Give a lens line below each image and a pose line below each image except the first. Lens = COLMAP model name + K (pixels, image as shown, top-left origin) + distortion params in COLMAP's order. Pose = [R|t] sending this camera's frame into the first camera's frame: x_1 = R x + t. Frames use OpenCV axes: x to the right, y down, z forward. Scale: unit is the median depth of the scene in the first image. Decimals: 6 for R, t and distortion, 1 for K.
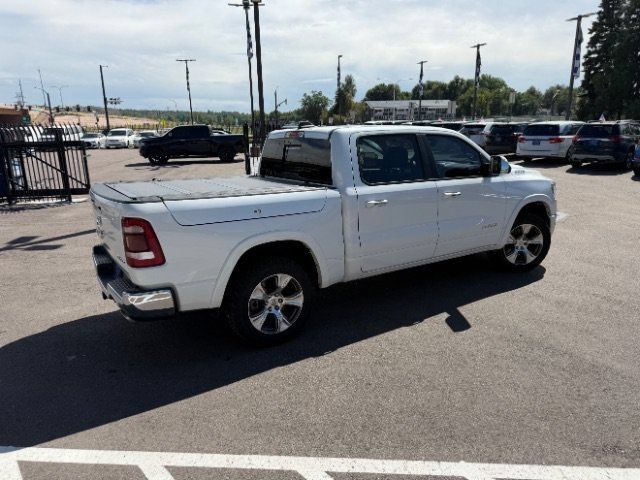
lens RADIAL K [[452.8, 0, 317.9], [0, 452.8, 243.6], [0, 0, 1]] dist [0.027296, -0.036773]
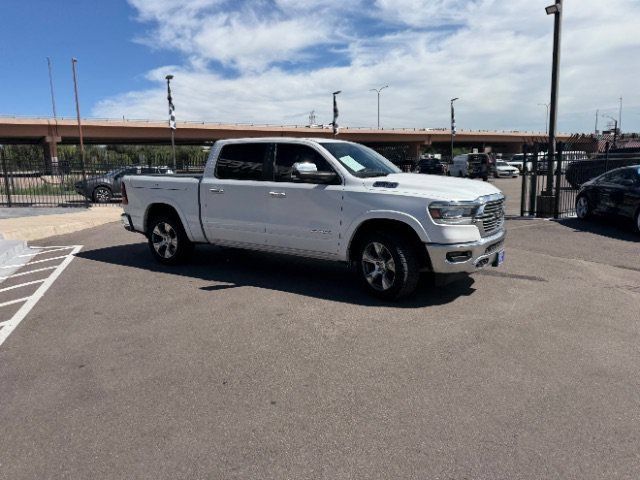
lens RADIAL K [[452.8, 0, 317.8], [0, 452.8, 236.3], [0, 0, 1]] dist [0.027296, -0.036773]
pose [[0.417599, 0.154686, -0.895368, 1.192819], [-0.220811, 0.973139, 0.065136, -0.087128], [0.881393, 0.170506, 0.440538, 0.515363]]
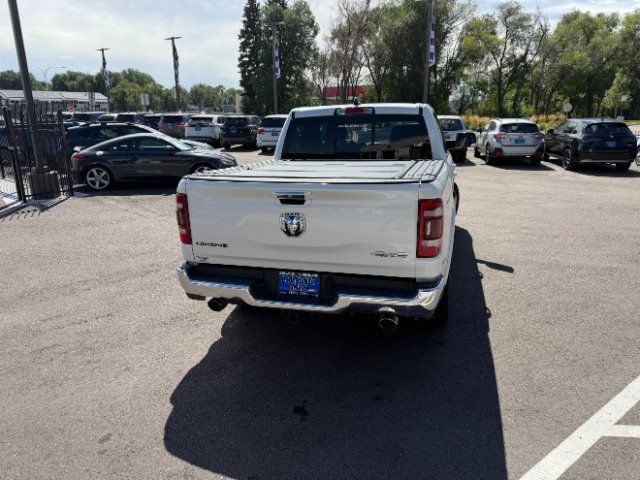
lens RADIAL K [[452.8, 0, 317.4], [0, 452.8, 243.4], [0, 0, 1]] dist [0.027296, -0.036773]
pose [[0.754415, -0.165277, 0.635250, -0.640414], [0.159882, 0.984902, 0.066375, -0.037423], [-0.636629, 0.051491, 0.769449, 0.282399]]
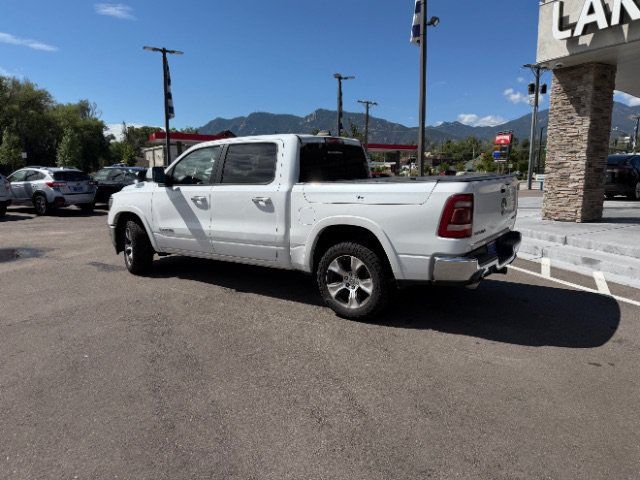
lens RADIAL K [[452.8, 0, 321.2], [0, 452.8, 242.1], [0, 0, 1]] dist [0.027296, -0.036773]
pose [[-0.376540, -0.123744, 0.918098, -0.940057], [0.245989, 0.942107, 0.227868, -0.226566], [-0.893144, 0.311643, -0.324301, 1.248722]]
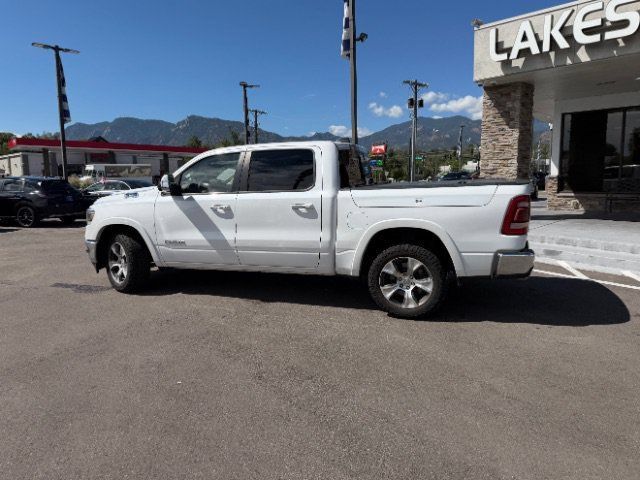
lens RADIAL K [[452.8, 0, 316.7], [0, 452.8, 235.9], [0, 0, 1]] dist [0.027296, -0.036773]
pose [[-0.599269, -0.074841, 0.797042, -0.795671], [0.227885, 0.938482, 0.259461, -0.298316], [-0.767428, 0.337120, -0.545348, 1.512970]]
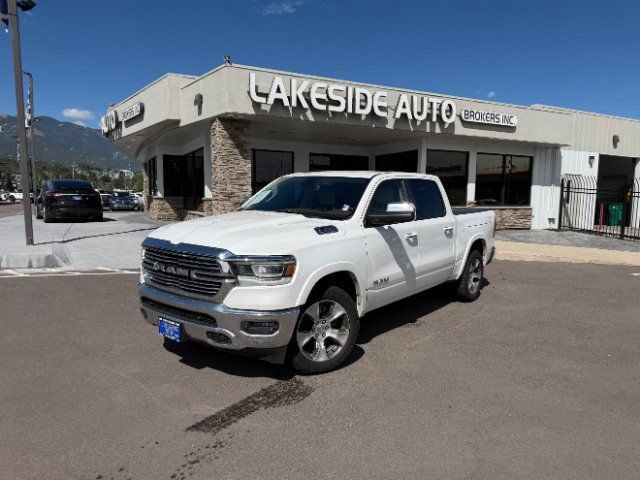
lens RADIAL K [[452.8, 0, 325.1], [0, 452.8, 242.3], [0, 0, 1]] dist [0.027296, -0.036773]
pose [[-0.941832, 0.037723, -0.333961, 0.532271], [-0.084349, 0.935345, 0.343534, -0.441292], [0.325327, 0.351721, -0.877756, 1.881459]]
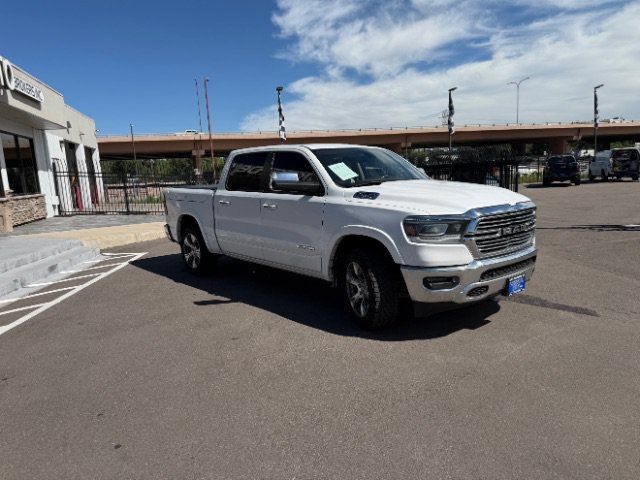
lens RADIAL K [[452.8, 0, 317.6], [0, 452.8, 243.1], [0, 0, 1]] dist [0.027296, -0.036773]
pose [[0.143620, 0.163968, -0.975955, 1.189178], [-0.205646, 0.969596, 0.132637, -0.162767], [0.968031, 0.181651, 0.172973, 0.805454]]
